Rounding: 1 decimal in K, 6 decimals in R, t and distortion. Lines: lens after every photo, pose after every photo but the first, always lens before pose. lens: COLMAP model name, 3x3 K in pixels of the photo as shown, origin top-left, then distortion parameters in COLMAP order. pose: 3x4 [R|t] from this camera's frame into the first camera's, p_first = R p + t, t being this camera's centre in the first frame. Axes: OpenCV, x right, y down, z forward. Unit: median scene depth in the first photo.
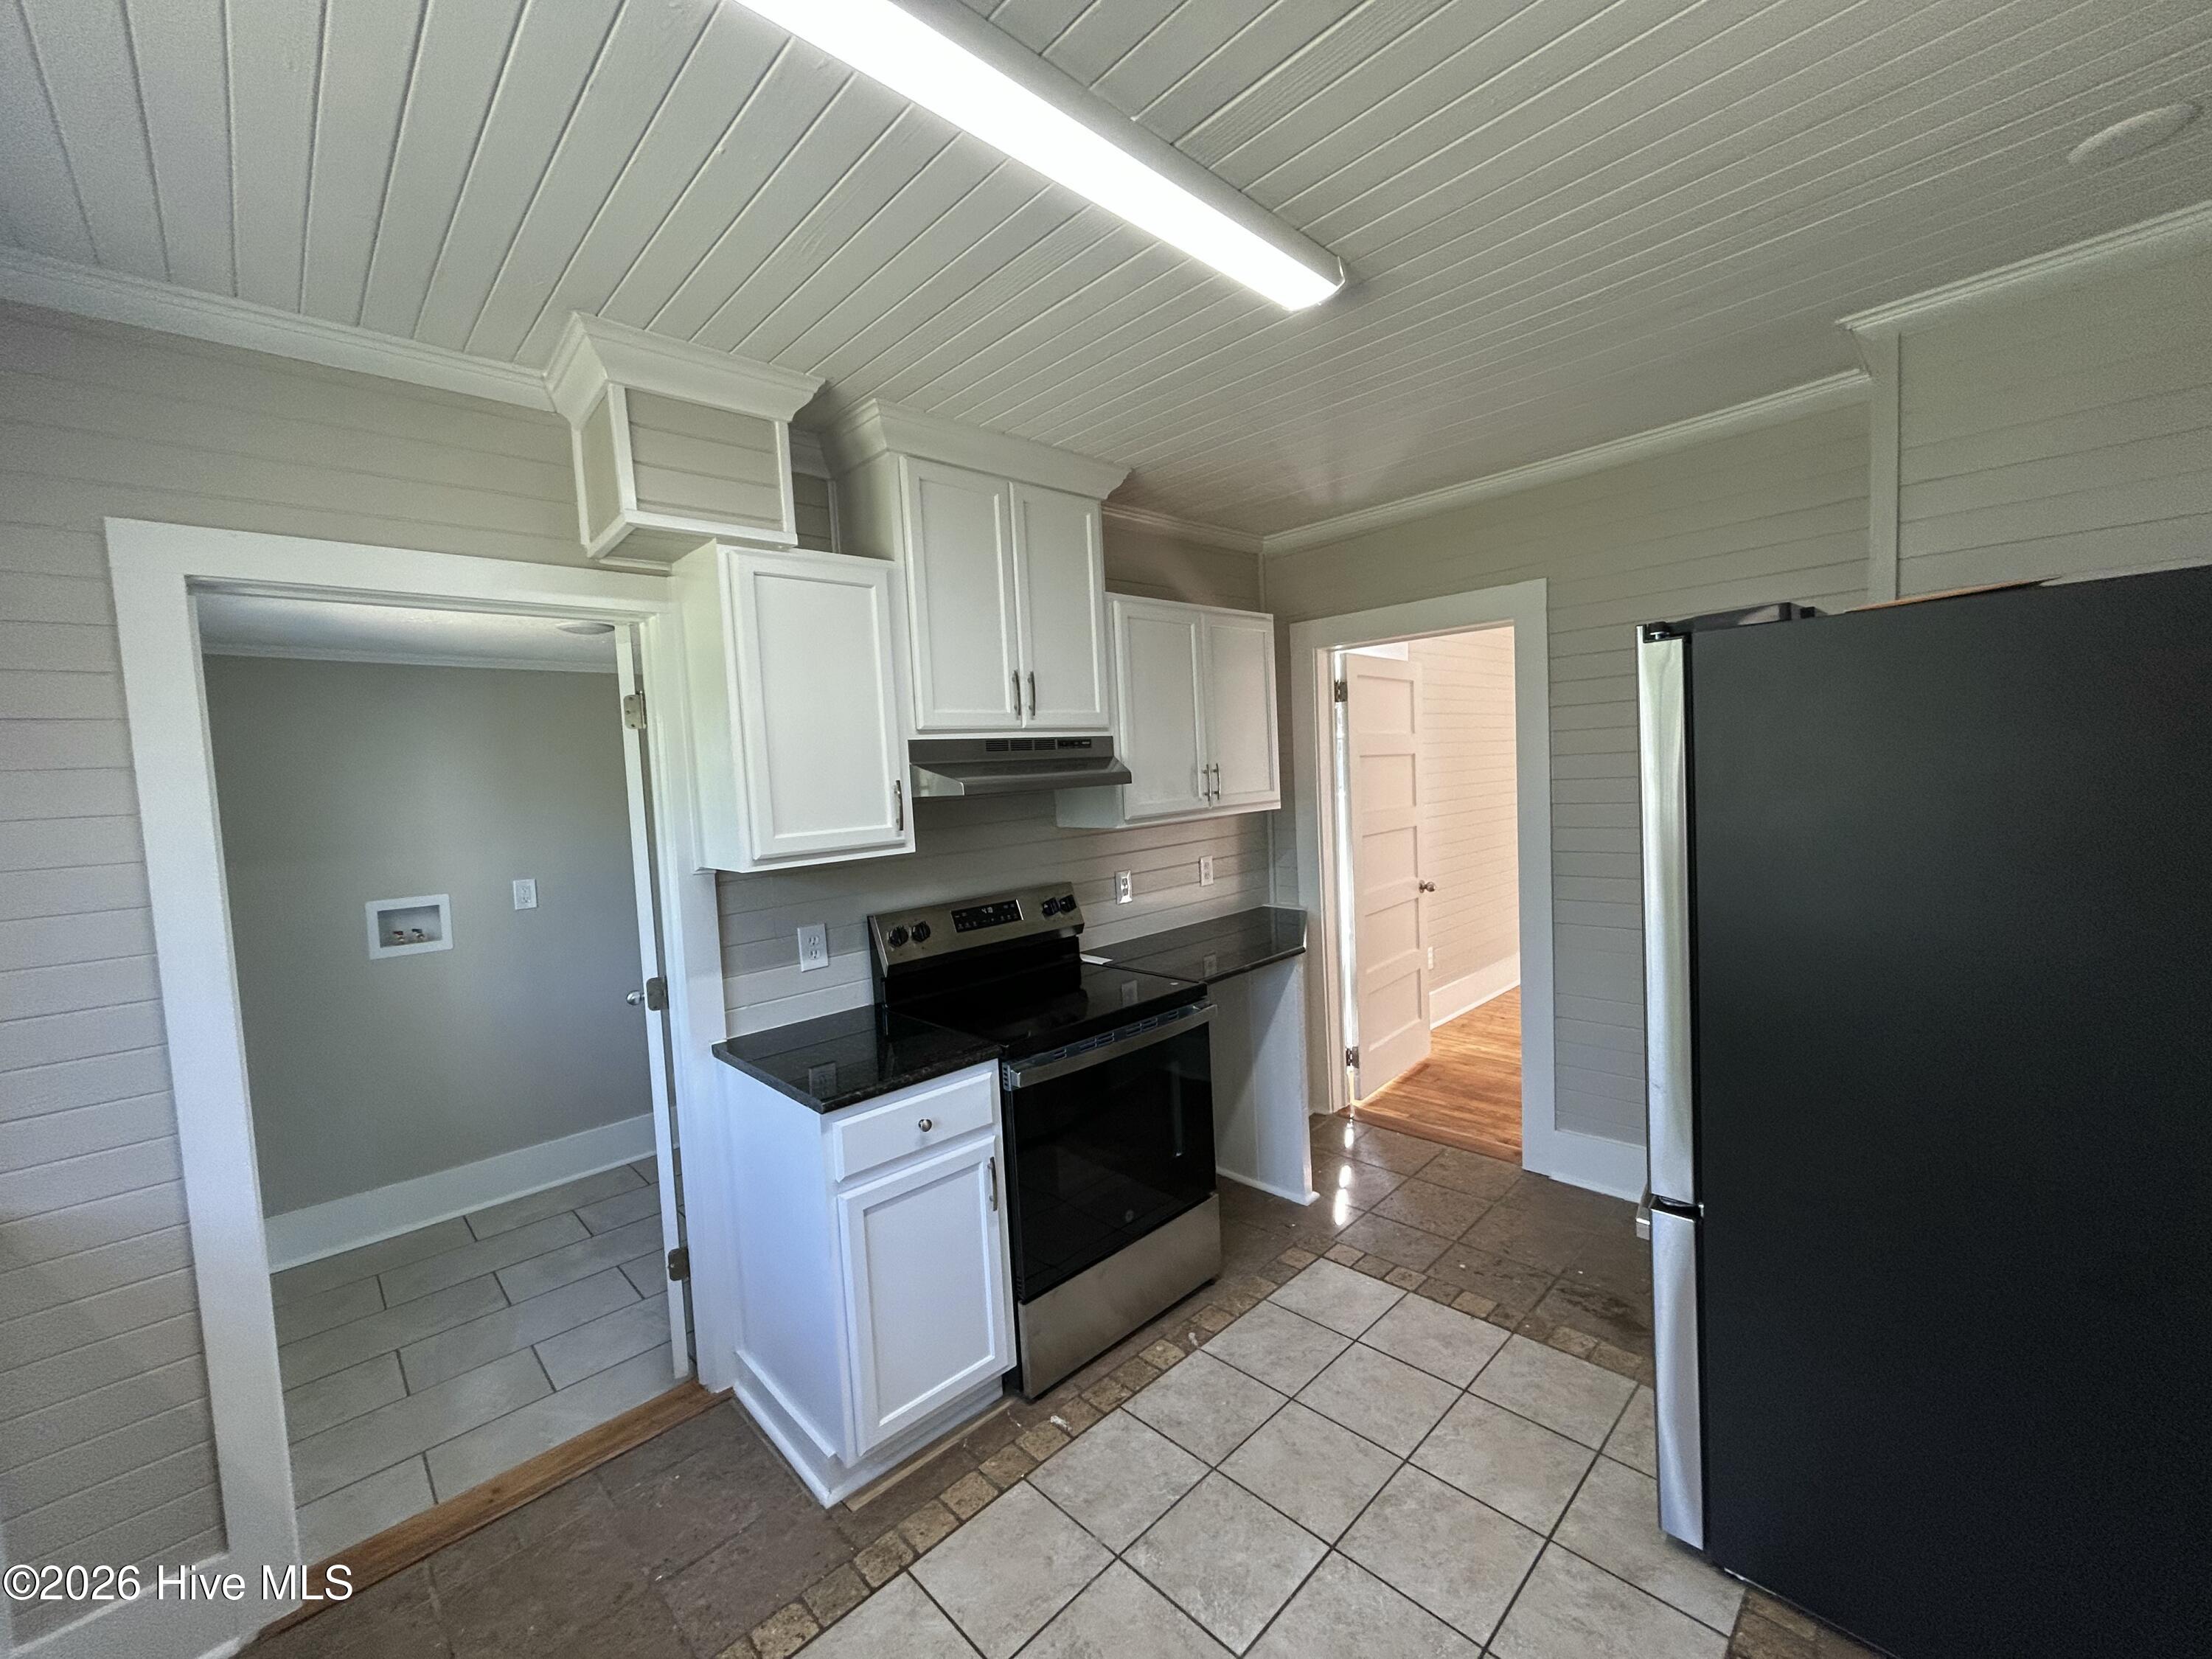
lens RADIAL K [[889.6, 0, 1113.9], [0, 889.6, 827.9], [0, 0, 1]] dist [-0.002692, 0.000978]
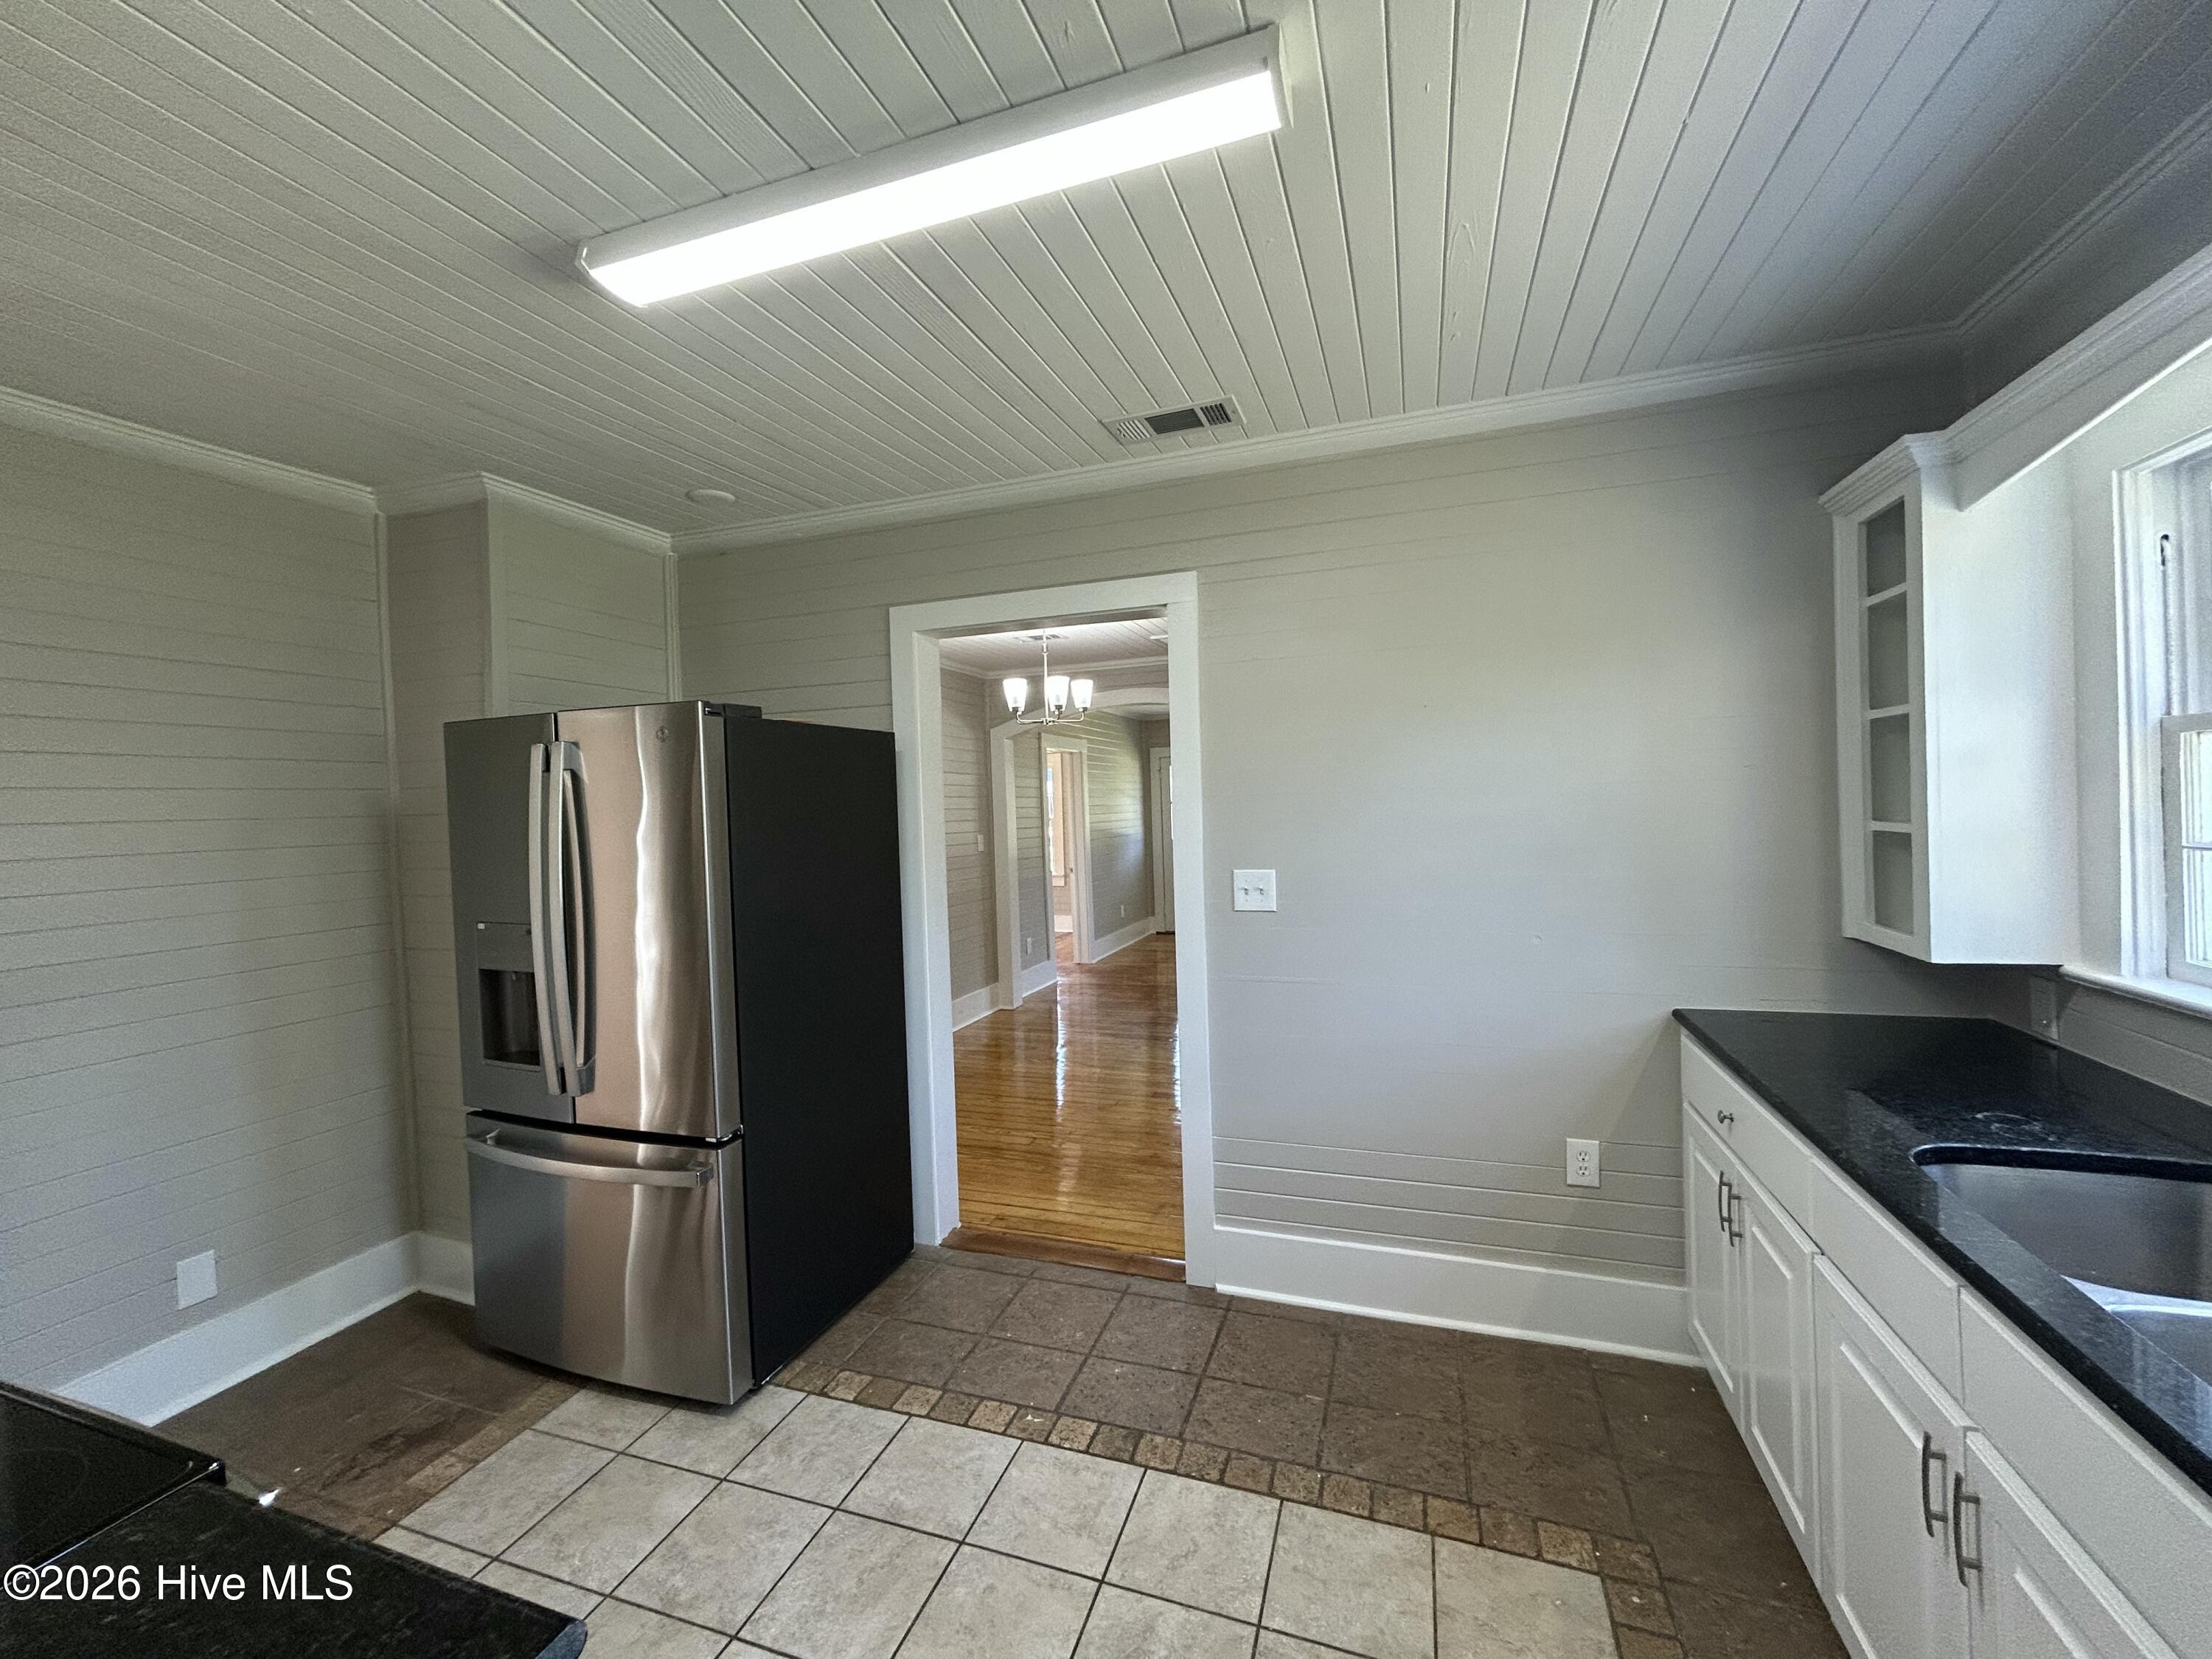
lens RADIAL K [[889.6, 0, 1112.2], [0, 889.6, 818.5], [0, 0, 1]] dist [-0.002692, 0.000978]
pose [[-0.448505, 0.051005, 0.892324, -0.766426], [0.110767, 0.993846, -0.001134, 0.015725], [-0.886890, 0.098332, -0.451395, 0.957078]]
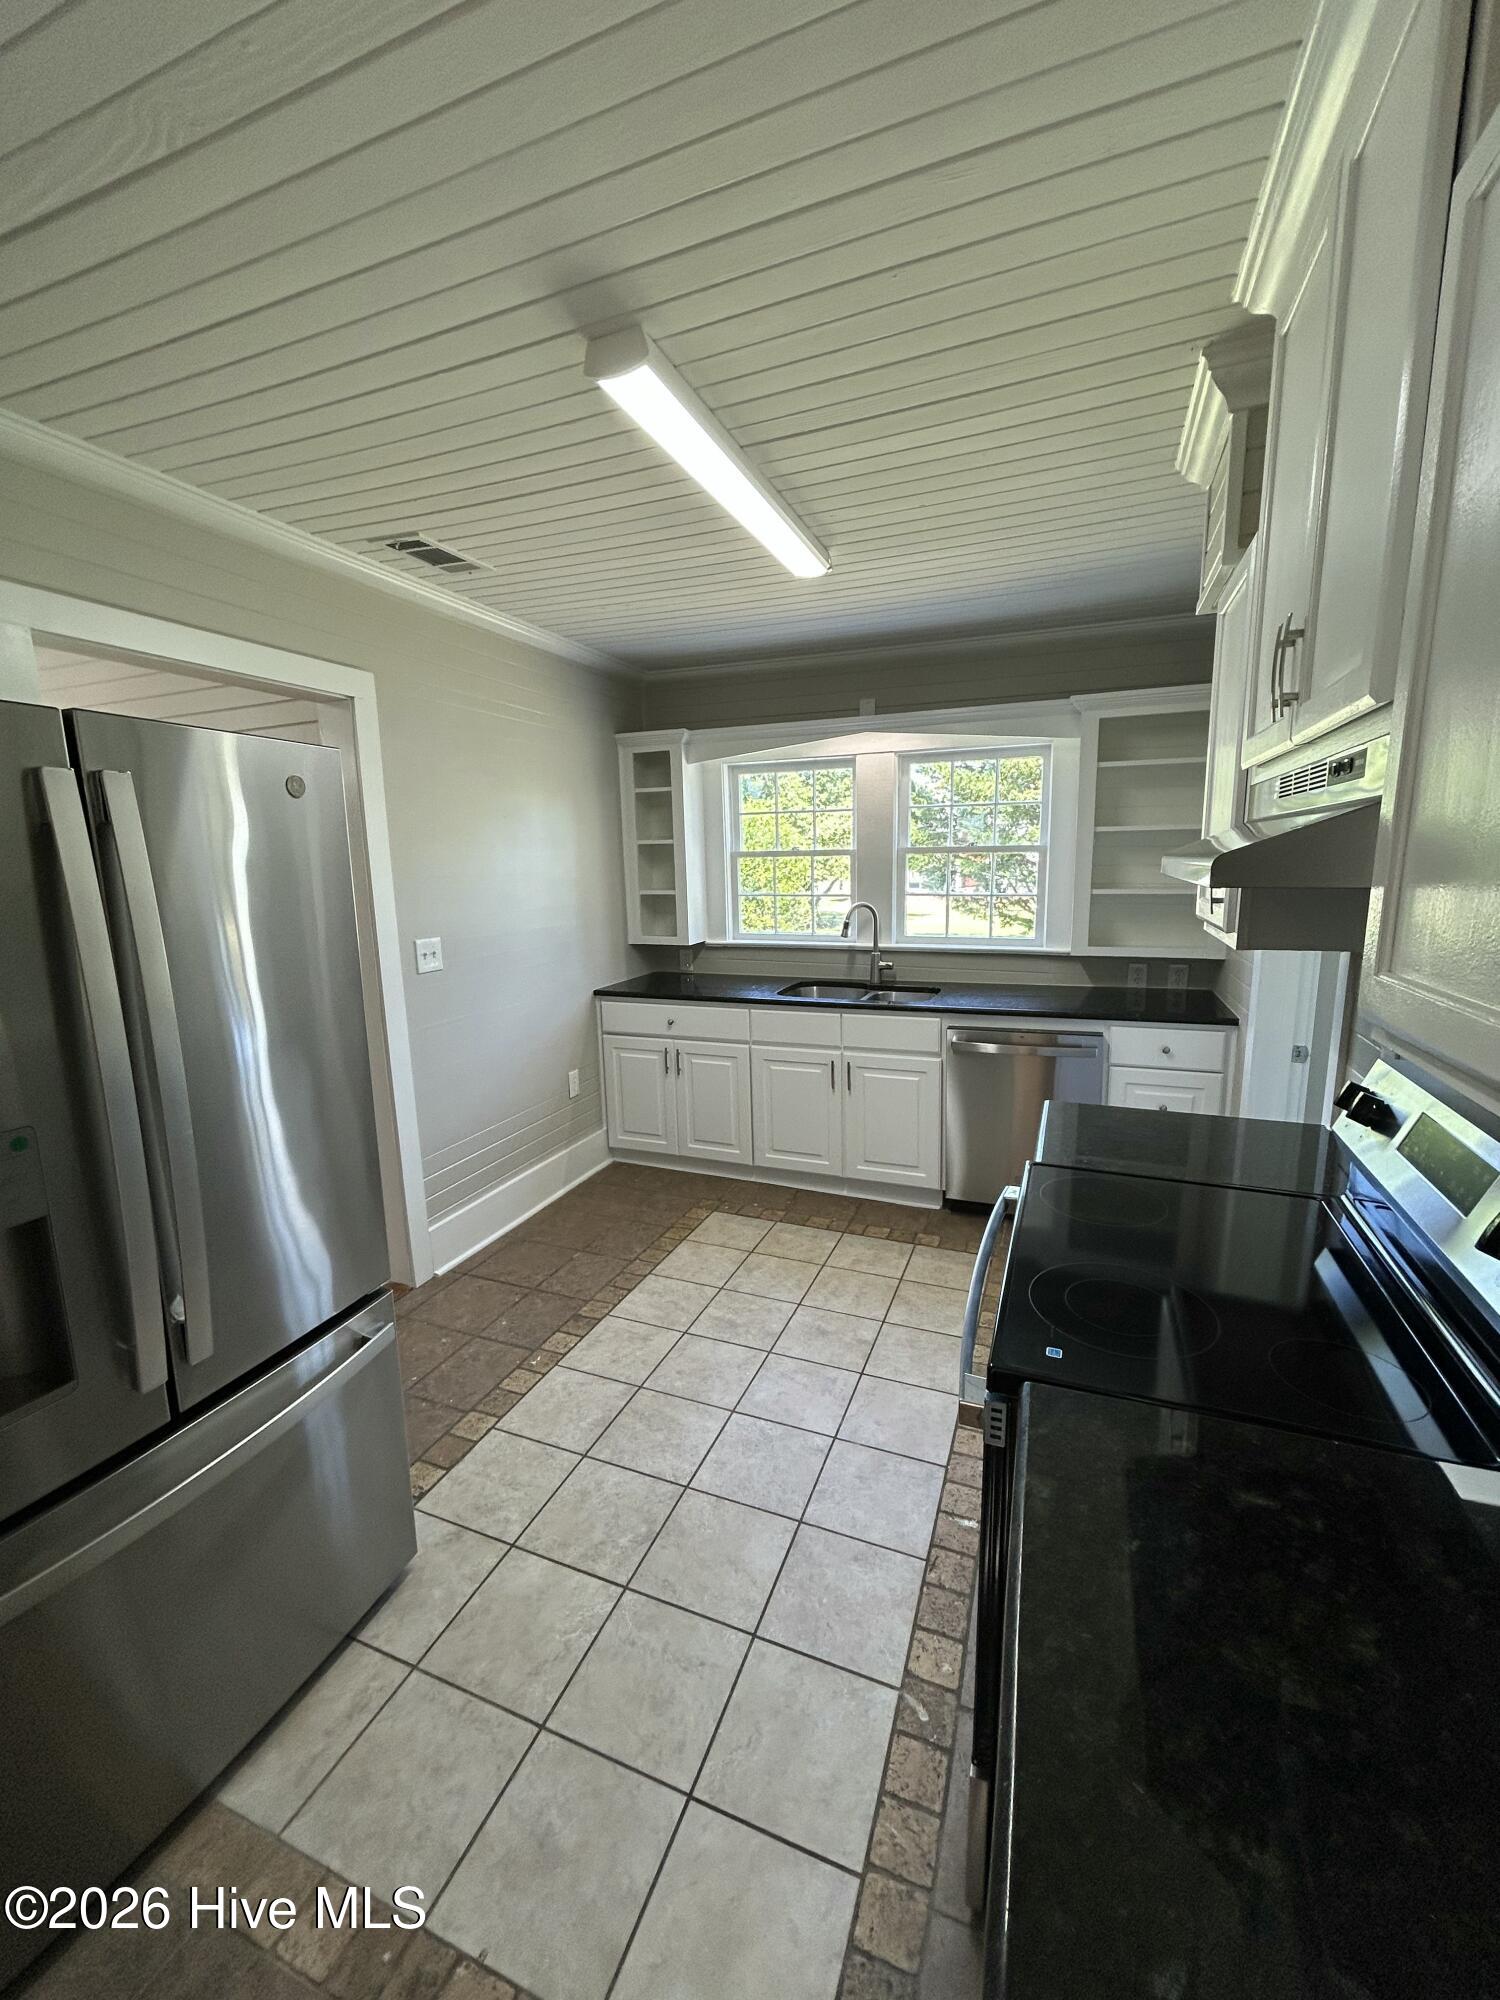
lens RADIAL K [[804.3, 0, 756.2], [0, 804.3, 992.9], [0, 0, 1]] dist [-0.002692, 0.000978]
pose [[-0.910162, 0.134335, -0.391865, 0.497693], [0.036318, 0.968194, 0.247551, -0.152042], [0.412656, 0.211080, -0.886092, 1.858289]]
